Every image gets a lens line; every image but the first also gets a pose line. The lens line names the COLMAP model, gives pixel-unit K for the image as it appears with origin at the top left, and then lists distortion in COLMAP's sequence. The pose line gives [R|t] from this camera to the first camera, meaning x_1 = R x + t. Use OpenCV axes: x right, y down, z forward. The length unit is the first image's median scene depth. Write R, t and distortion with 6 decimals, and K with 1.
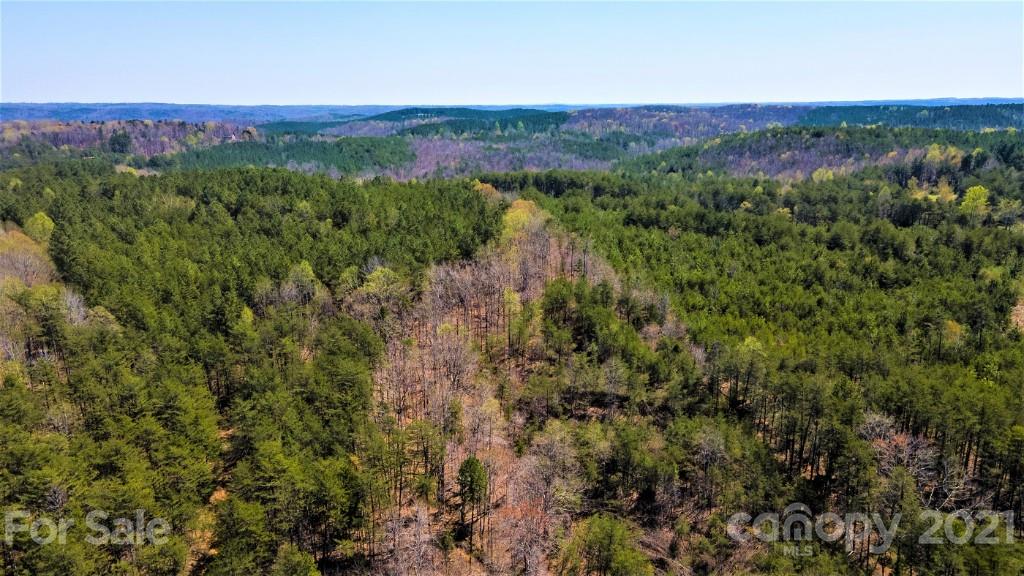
lens RADIAL K [[746.7, 0, 509.1], [0, 746.7, 289.2], [0, 0, 1]] dist [0.008064, 0.069298]
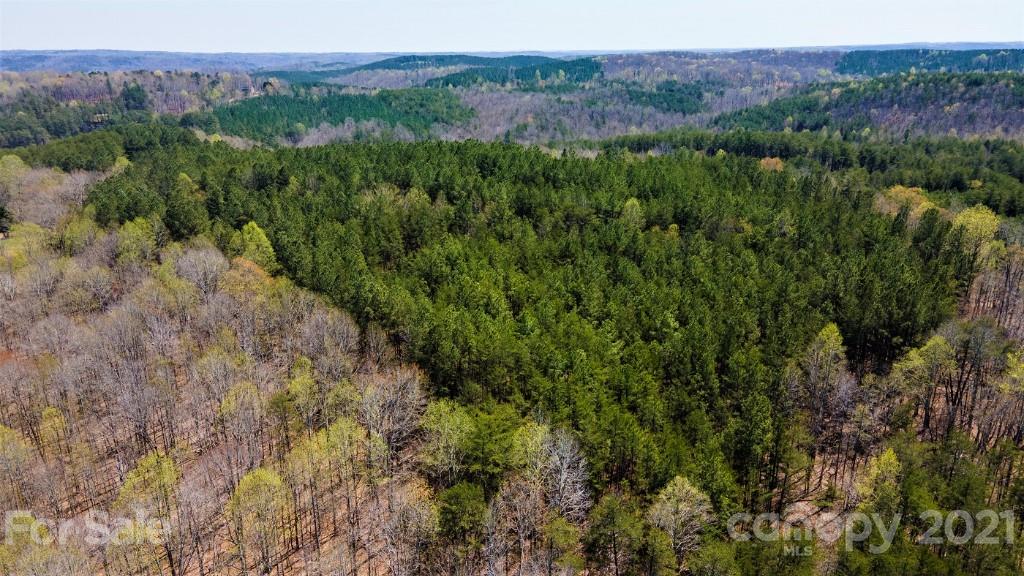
lens RADIAL K [[750.2, 0, 507.9], [0, 750.2, 288.8], [0, 0, 1]] dist [0.012300, 0.054631]
pose [[0.999036, -0.016563, 0.040655, -0.368093], [0.013923, 0.997829, 0.064372, -0.072194], [-0.041633, -0.063744, 0.997097, 0.285240]]
